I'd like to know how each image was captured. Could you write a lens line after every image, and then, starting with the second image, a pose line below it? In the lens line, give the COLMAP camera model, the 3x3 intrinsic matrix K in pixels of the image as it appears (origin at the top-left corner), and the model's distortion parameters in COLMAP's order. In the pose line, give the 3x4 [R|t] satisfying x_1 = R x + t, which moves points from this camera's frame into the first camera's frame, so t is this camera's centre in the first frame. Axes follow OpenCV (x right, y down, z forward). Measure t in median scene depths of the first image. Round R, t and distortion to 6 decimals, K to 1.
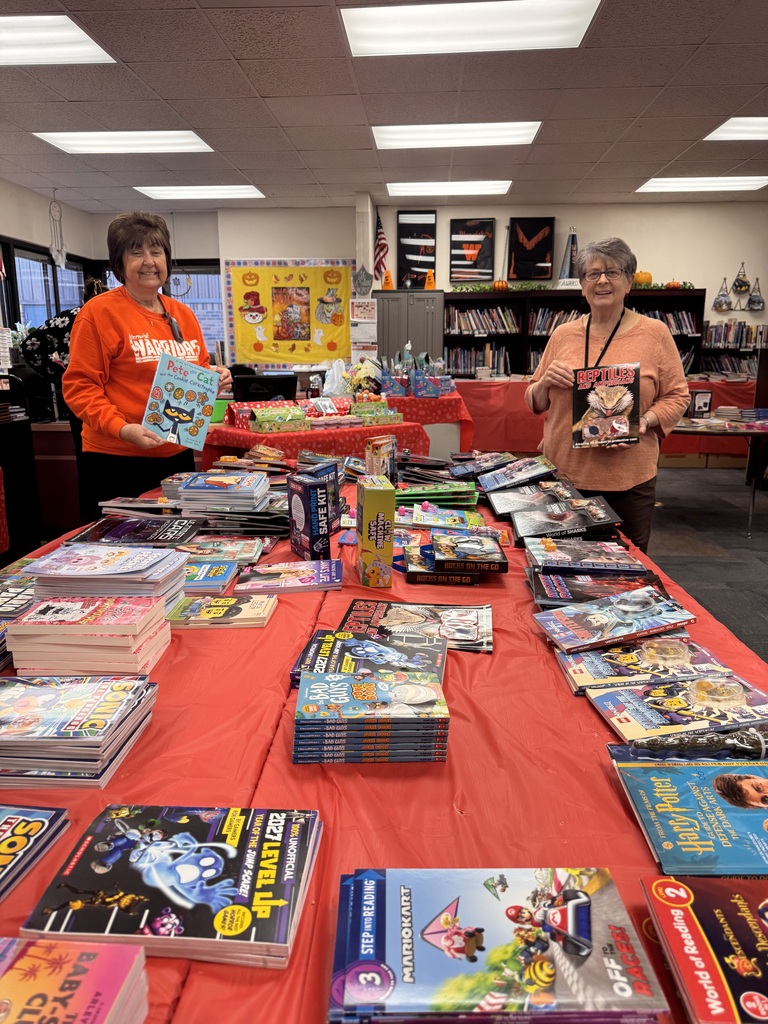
lens RADIAL K [[732.4, 0, 380.5], [0, 732.4, 515.6], [0, 0, 1]] dist [0.027820, -0.007271]
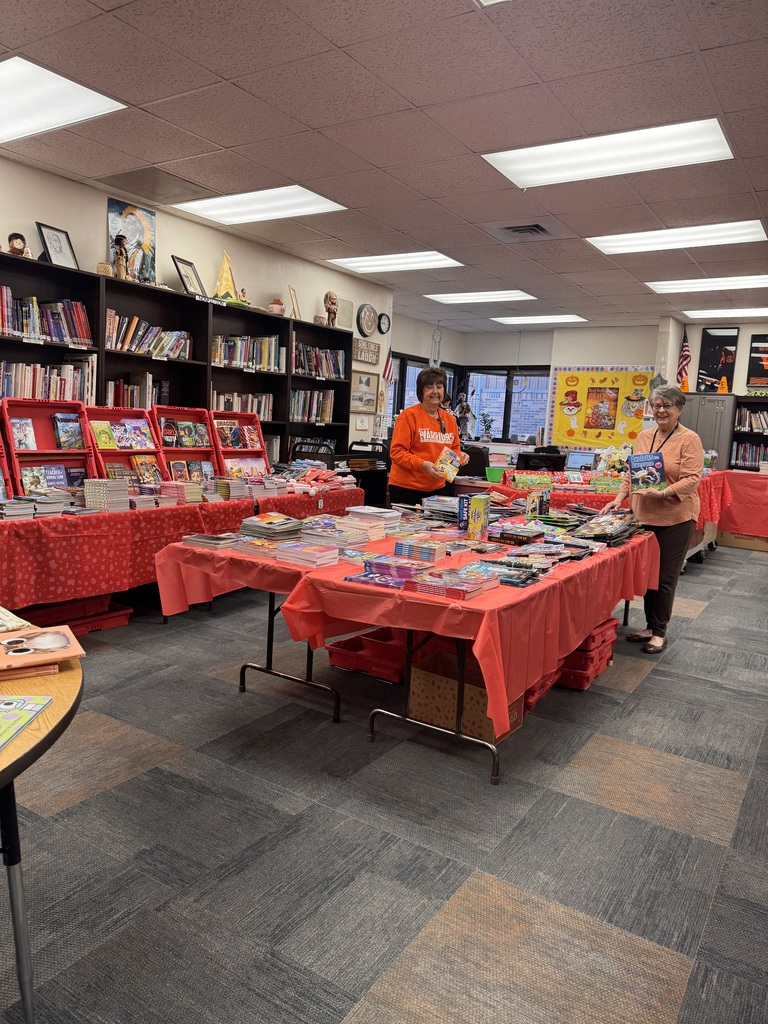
lens RADIAL K [[732.4, 0, 383.6], [0, 732.4, 508.9], [0, 0, 1]] dist [0.027820, -0.007271]
pose [[0.873163, 0.105011, -0.475981, 0.168204], [-0.158891, 0.984498, -0.074277, 0.043638], [0.460803, 0.140485, 0.876313, -0.237277]]
